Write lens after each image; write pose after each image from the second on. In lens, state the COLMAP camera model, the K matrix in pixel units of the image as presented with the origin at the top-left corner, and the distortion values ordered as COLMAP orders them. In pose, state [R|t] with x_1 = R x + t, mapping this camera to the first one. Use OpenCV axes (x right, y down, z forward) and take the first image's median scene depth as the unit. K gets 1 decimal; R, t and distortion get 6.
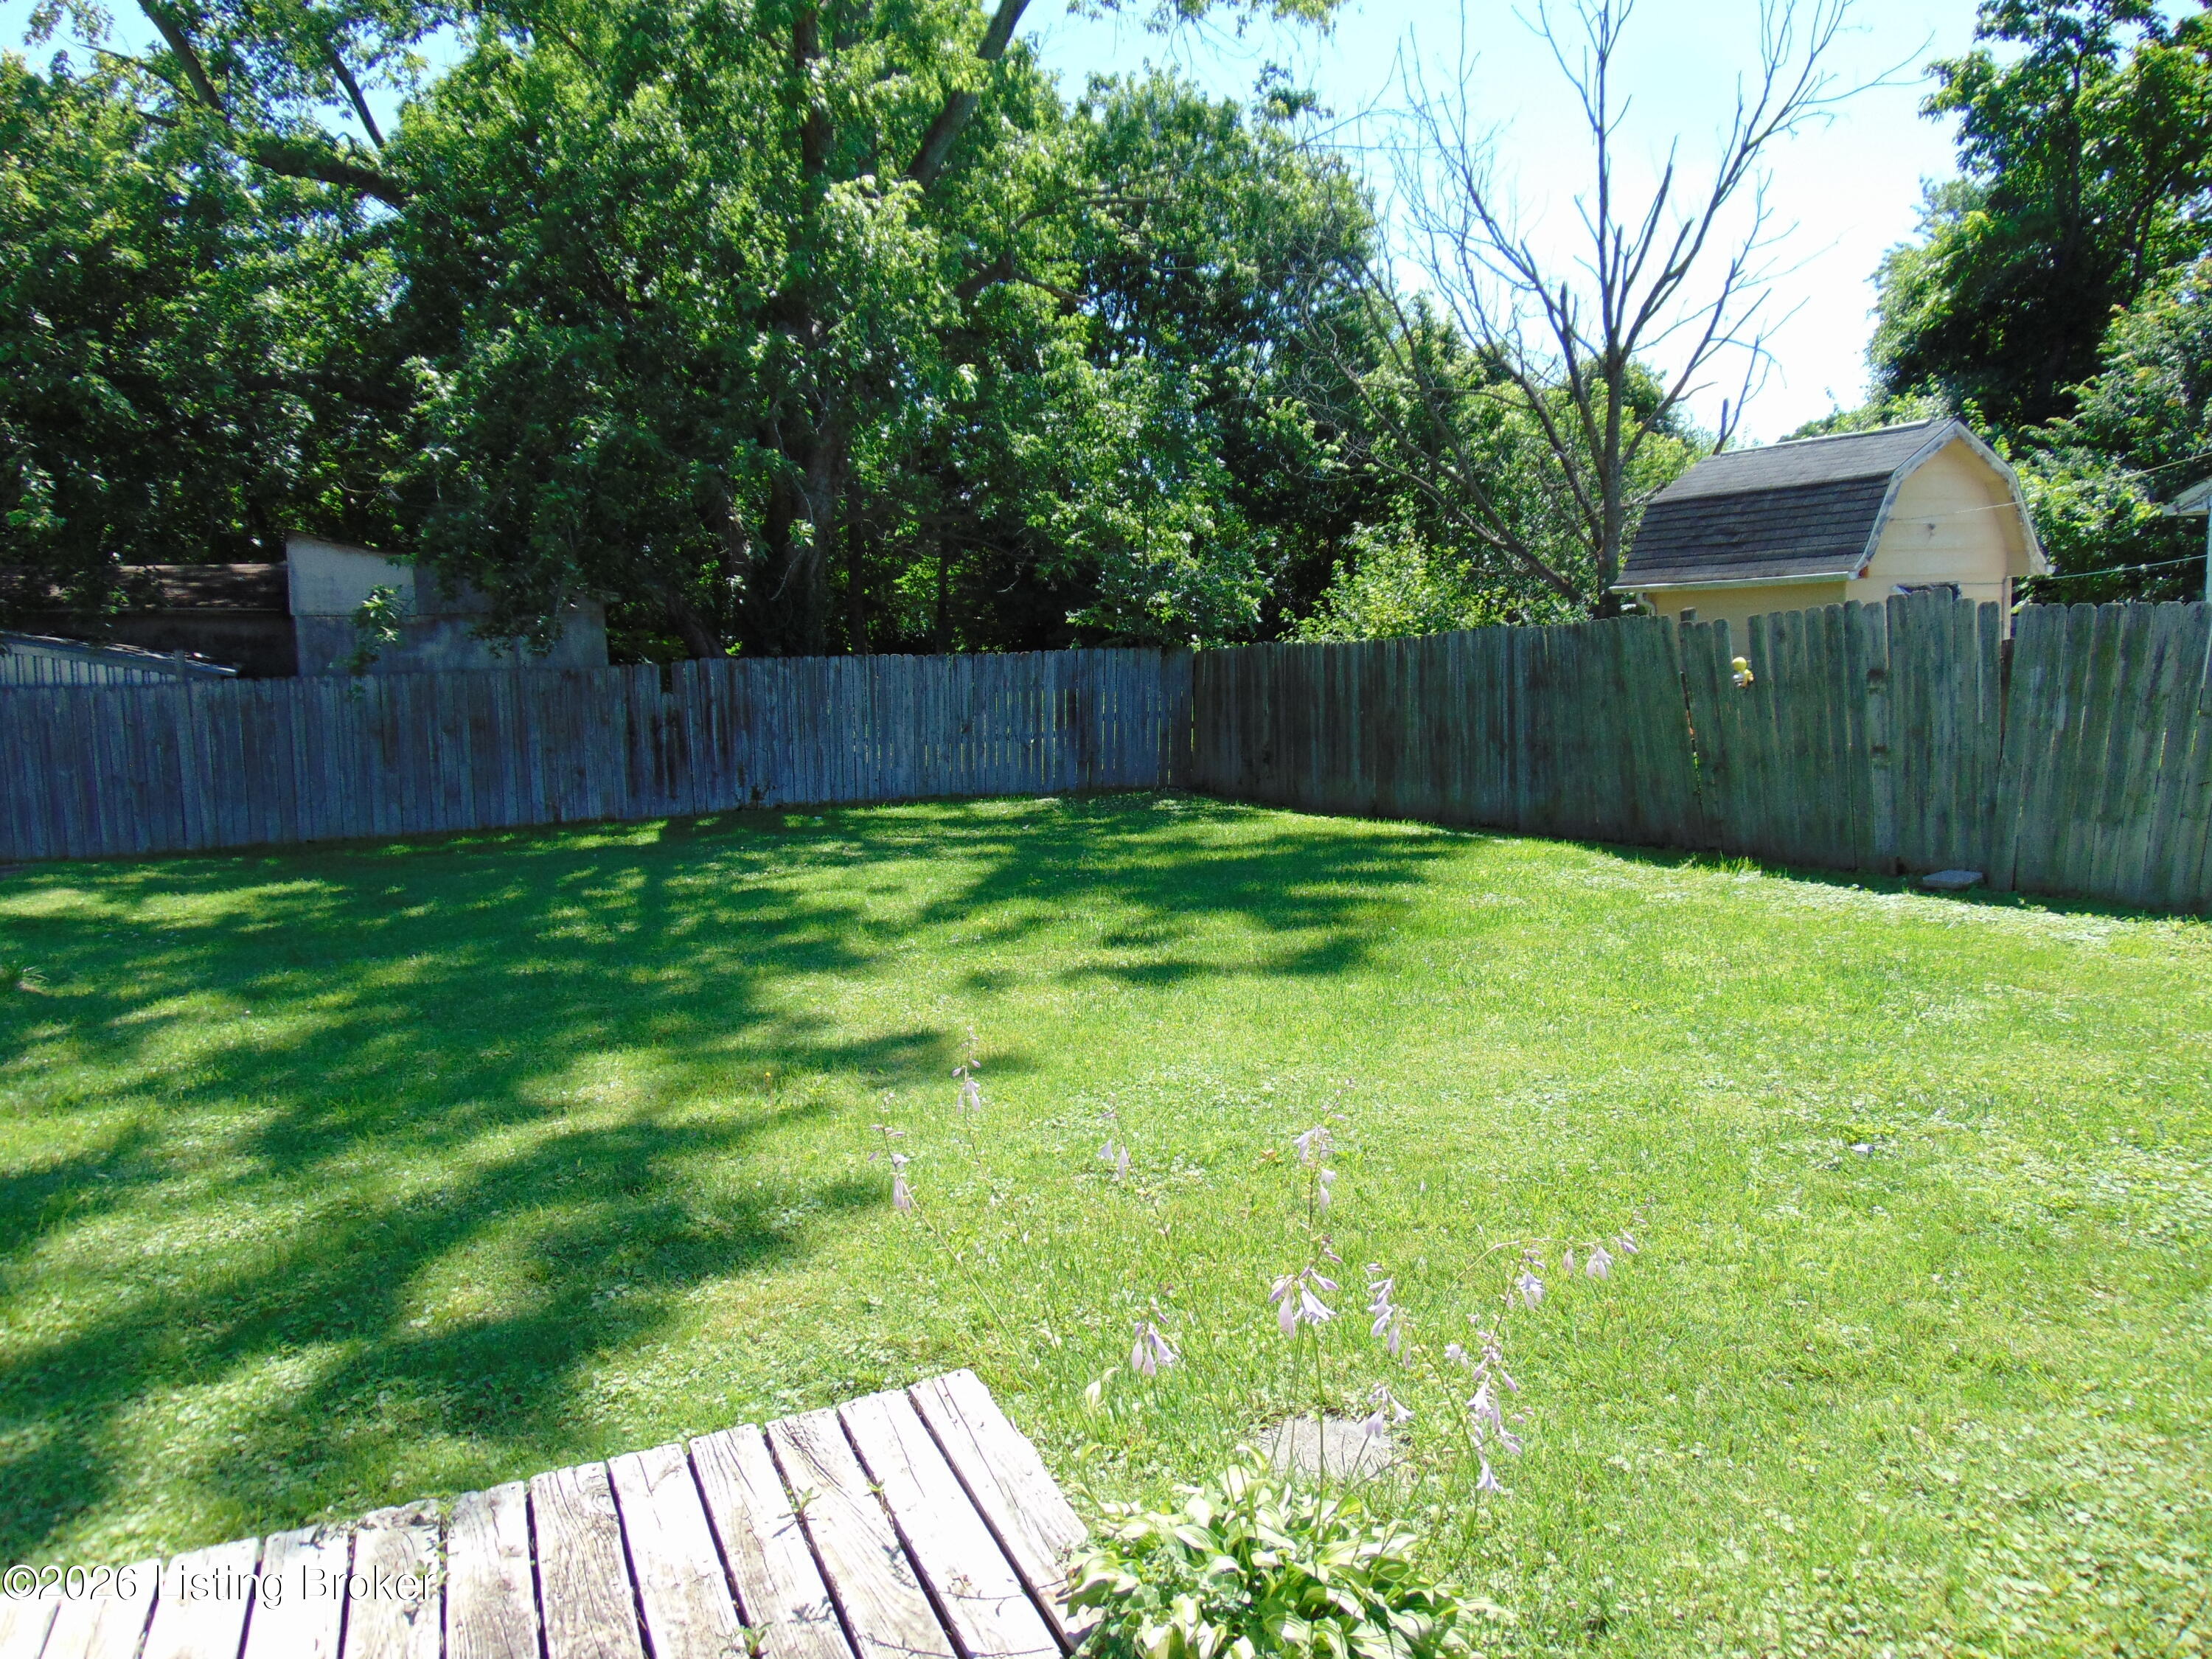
lens RADIAL K [[1625.9, 0, 1094.4], [0, 1625.9, 812.4], [0, 0, 1]] dist [-0.039102, 0.049727]
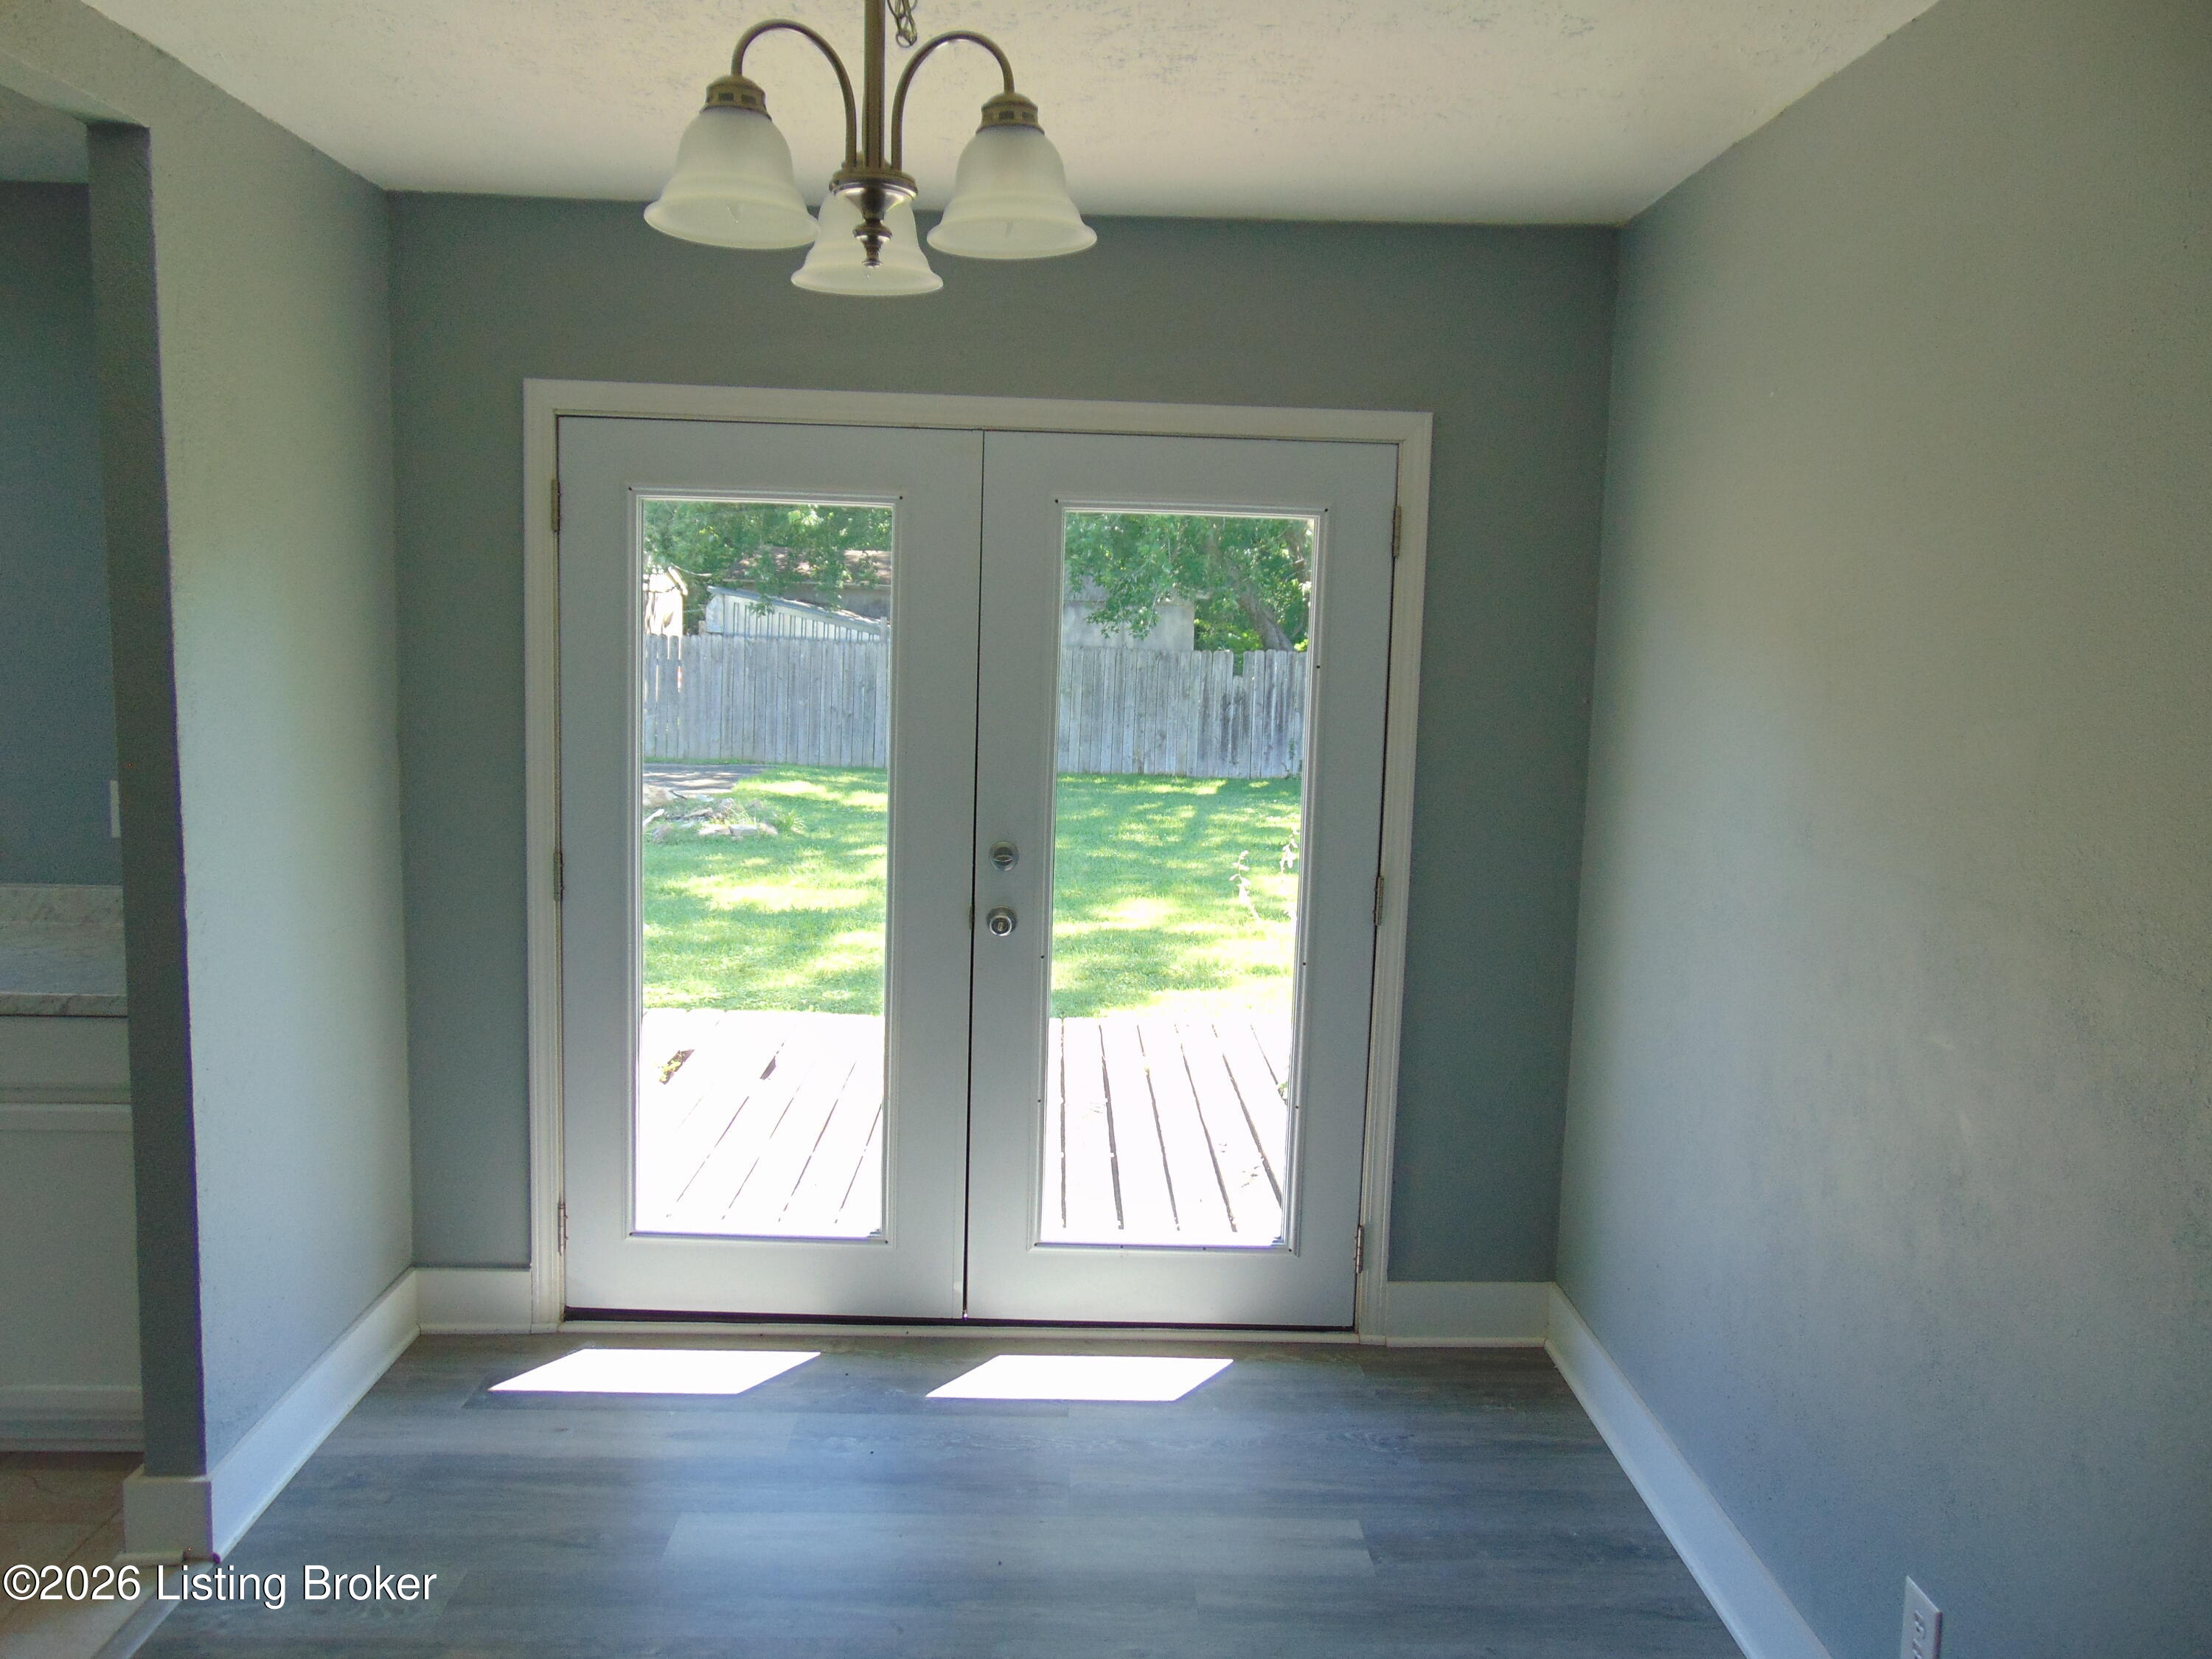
lens RADIAL K [[1625.9, 0, 1094.4], [0, 1625.9, 812.4], [0, 0, 1]] dist [-0.039102, 0.049727]
pose [[0.932105, 0.099010, -0.348392, 0.092007], [-0.099590, 0.994895, 0.016294, 0.024106], [0.348227, 0.019508, 0.937207, -0.226344]]
